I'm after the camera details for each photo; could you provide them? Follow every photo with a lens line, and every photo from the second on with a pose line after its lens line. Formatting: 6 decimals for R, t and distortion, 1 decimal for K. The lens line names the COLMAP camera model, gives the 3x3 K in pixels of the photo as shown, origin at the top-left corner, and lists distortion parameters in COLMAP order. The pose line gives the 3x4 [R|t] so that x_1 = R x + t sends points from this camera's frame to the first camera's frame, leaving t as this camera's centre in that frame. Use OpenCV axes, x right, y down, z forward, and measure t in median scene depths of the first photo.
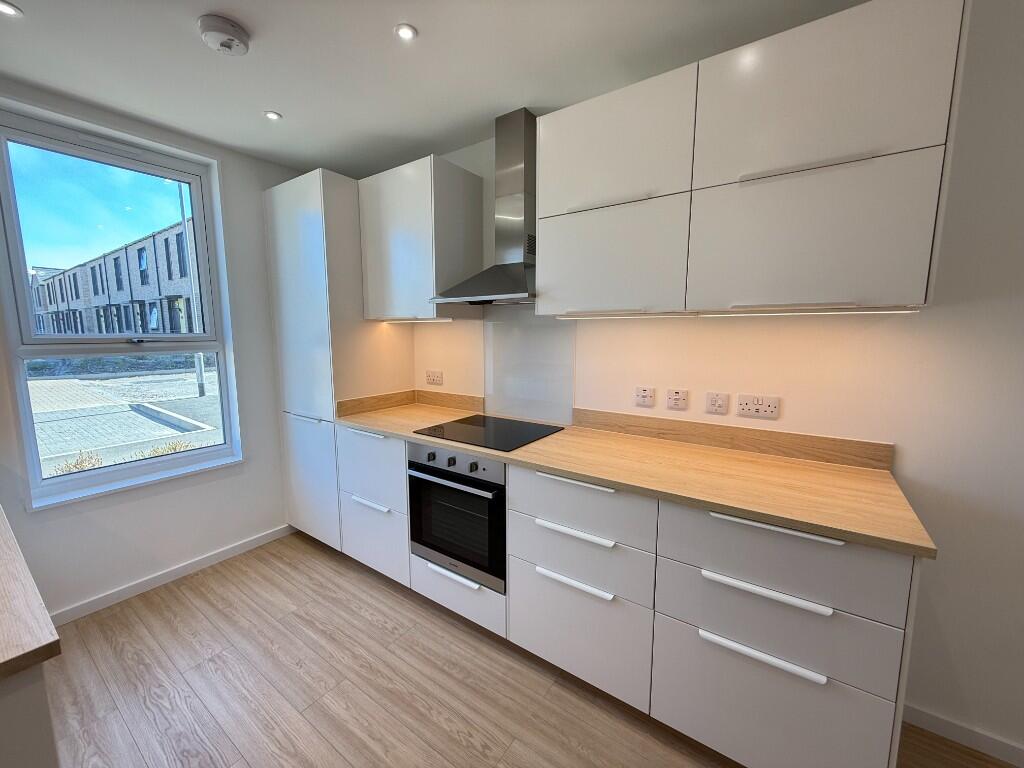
lens RADIAL K [[407.7, 0, 509.5], [0, 407.7, 385.6], [0, 0, 1]] dist [0.000812, -0.000629]
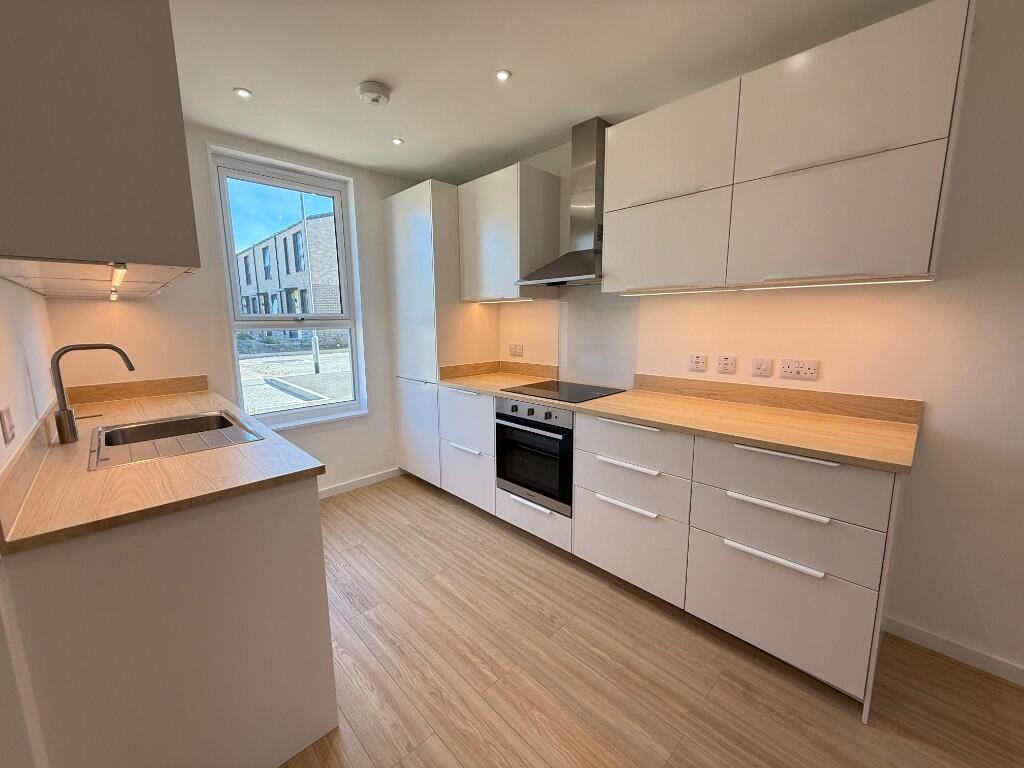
lens RADIAL K [[407.7, 0, 508.8], [0, 407.7, 386.0], [0, 0, 1]] dist [0.000812, -0.000629]
pose [[0.982433, 0.022146, -0.185296, 0.023232], [-0.016042, 0.999280, 0.034379, 0.065299], [0.185924, -0.030802, 0.982081, -0.244487]]
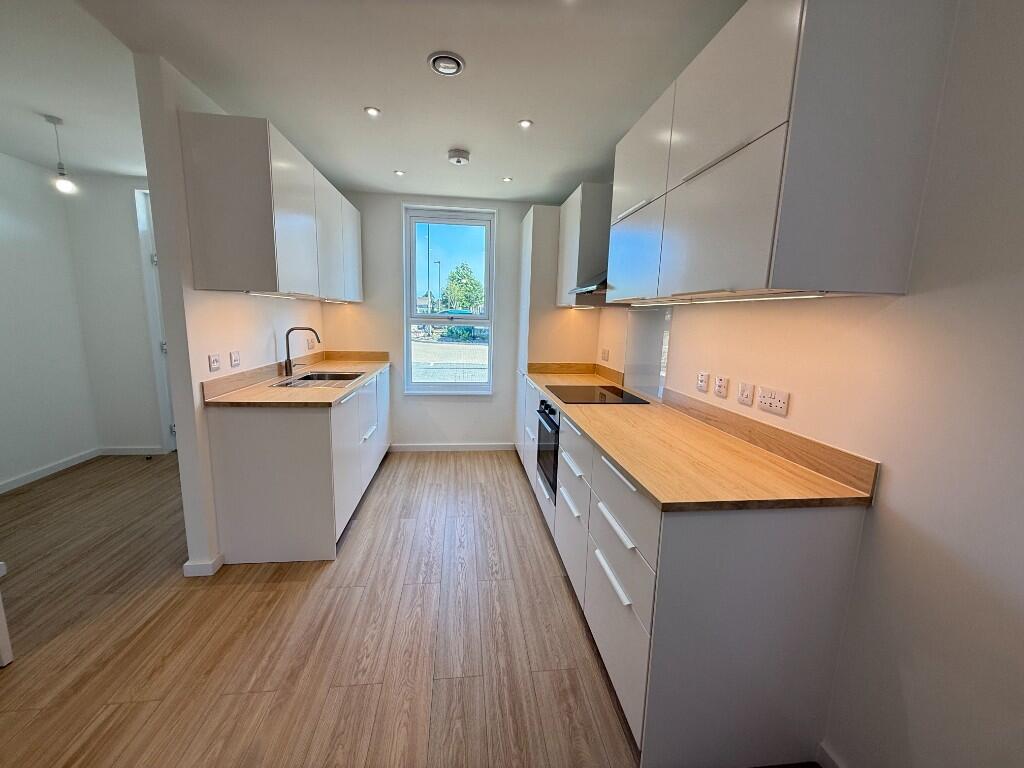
lens RADIAL K [[407.7, 0, 508.5], [0, 407.7, 386.2], [0, 0, 1]] dist [0.000812, -0.000629]
pose [[0.664424, 0.145368, -0.733082, 0.801945], [-0.126760, 0.988608, 0.081151, 0.017741], [0.736527, 0.039007, 0.675282, -0.061699]]
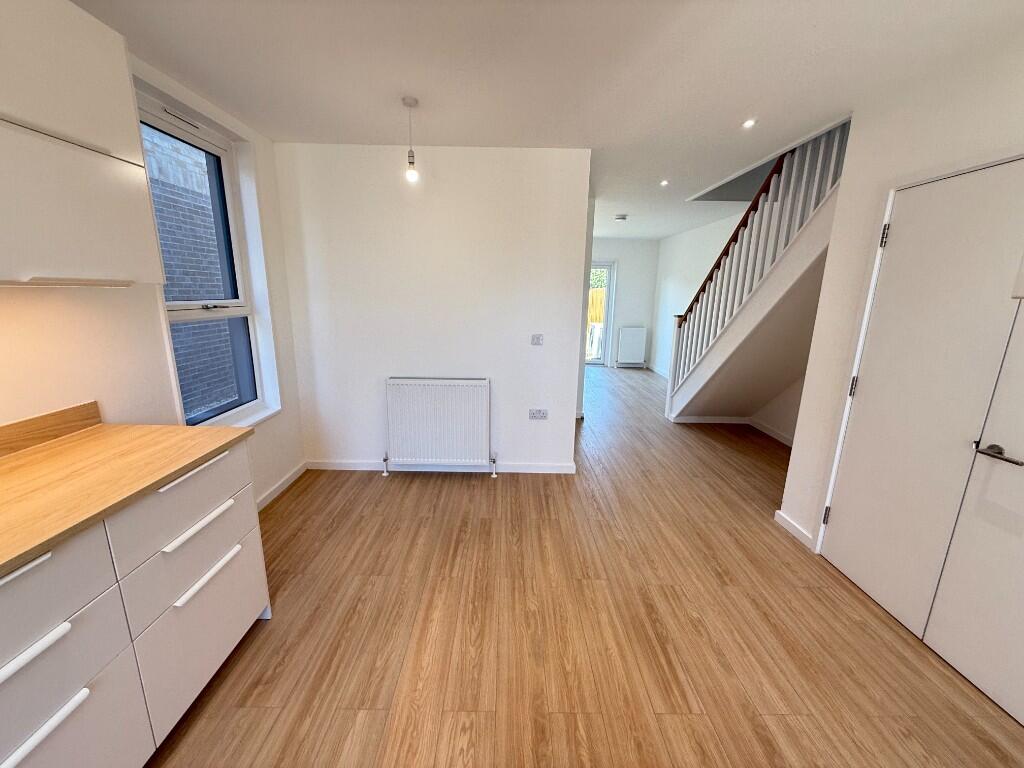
lens RADIAL K [[407.7, 0, 509.4], [0, 407.7, 388.7], [0, 0, 1]] dist [0.000812, -0.000629]
pose [[-0.579300, -0.198927, 0.790468, -0.503759], [0.090195, 0.948164, 0.304713, -0.104877], [-0.810109, 0.247817, -0.531329, 0.511747]]
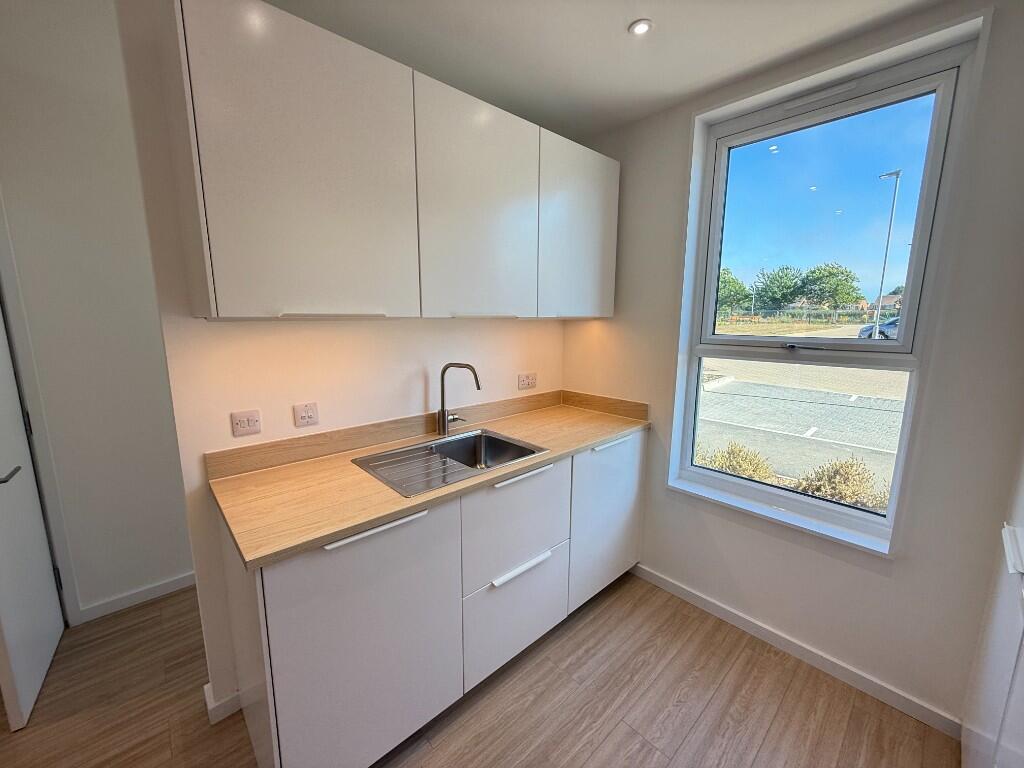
lens RADIAL K [[407.7, 0, 513.0], [0, 407.7, 384.7], [0, 0, 1]] dist [0.000812, -0.000629]
pose [[-0.210936, 0.162067, -0.963971, -0.006826], [-0.132461, 0.972324, 0.192457, -0.141807], [0.968483, 0.168285, -0.183631, 0.752745]]
